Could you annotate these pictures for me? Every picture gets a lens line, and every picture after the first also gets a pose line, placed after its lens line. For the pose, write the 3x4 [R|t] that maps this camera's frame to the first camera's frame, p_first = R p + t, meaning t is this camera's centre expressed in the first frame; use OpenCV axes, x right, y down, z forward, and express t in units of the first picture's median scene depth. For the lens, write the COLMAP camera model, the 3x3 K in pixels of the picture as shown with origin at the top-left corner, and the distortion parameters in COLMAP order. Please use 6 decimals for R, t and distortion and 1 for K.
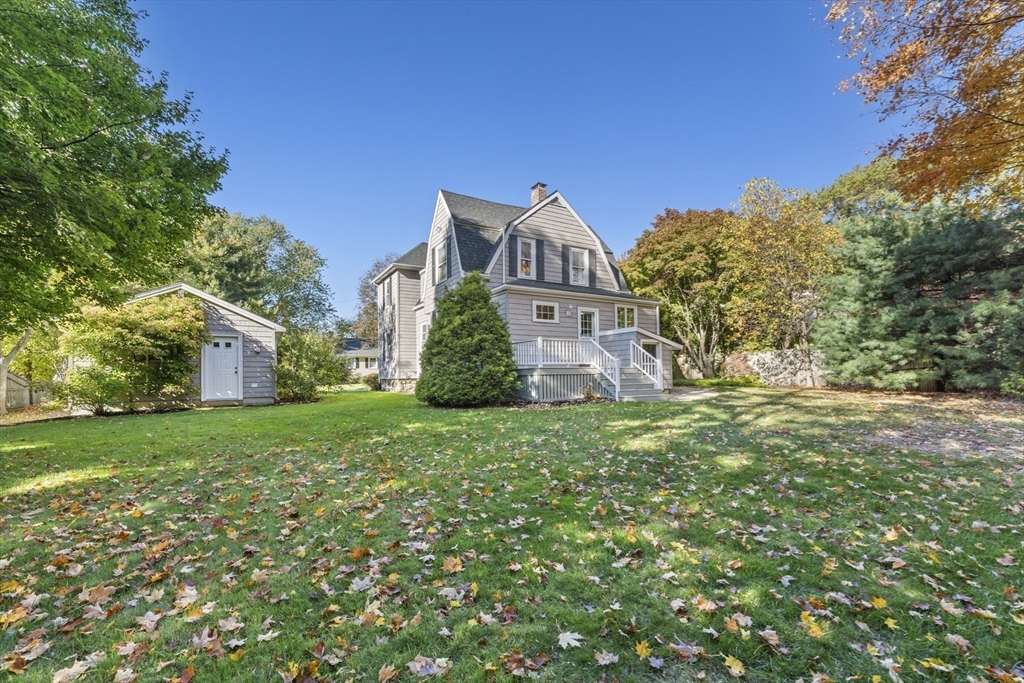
lens RADIAL K [[435.1, 0, 511.5], [0, 435.1, 361.9], [0, 0, 1]] dist [0.000468, 0.000010]
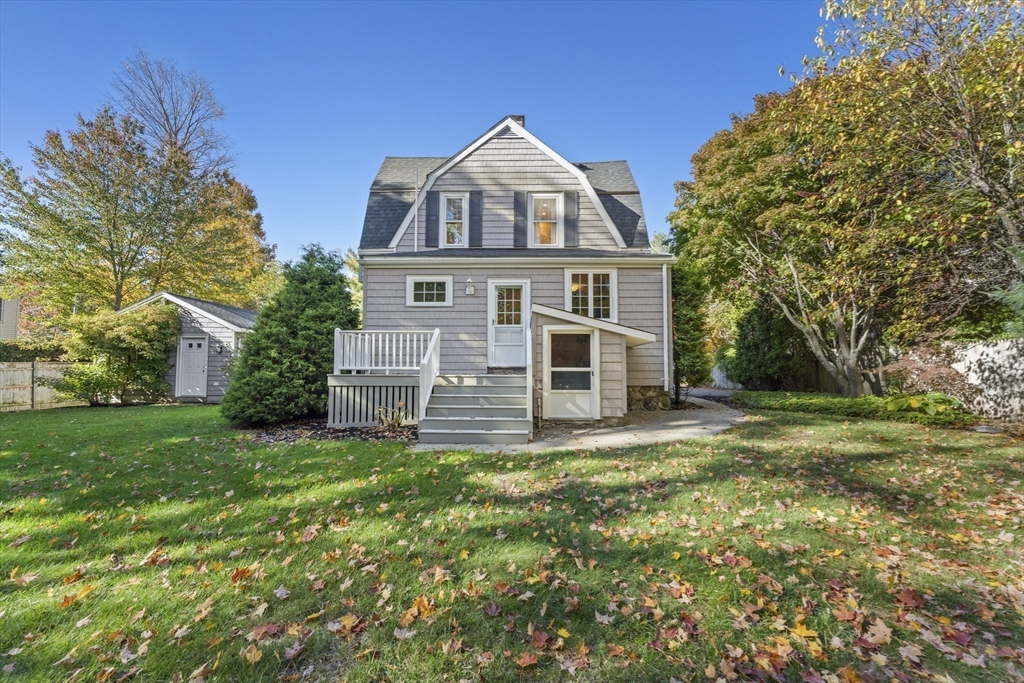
lens RADIAL K [[418.3, 0, 512.0], [0, 418.3, 341.5], [0, 0, 1]] dist [-0.000105, 0.000058]
pose [[0.845112, -0.017282, -0.534310, 0.521683], [0.001401, 0.999546, -0.030114, -0.015275], [0.534588, 0.024701, 0.844752, 0.502290]]
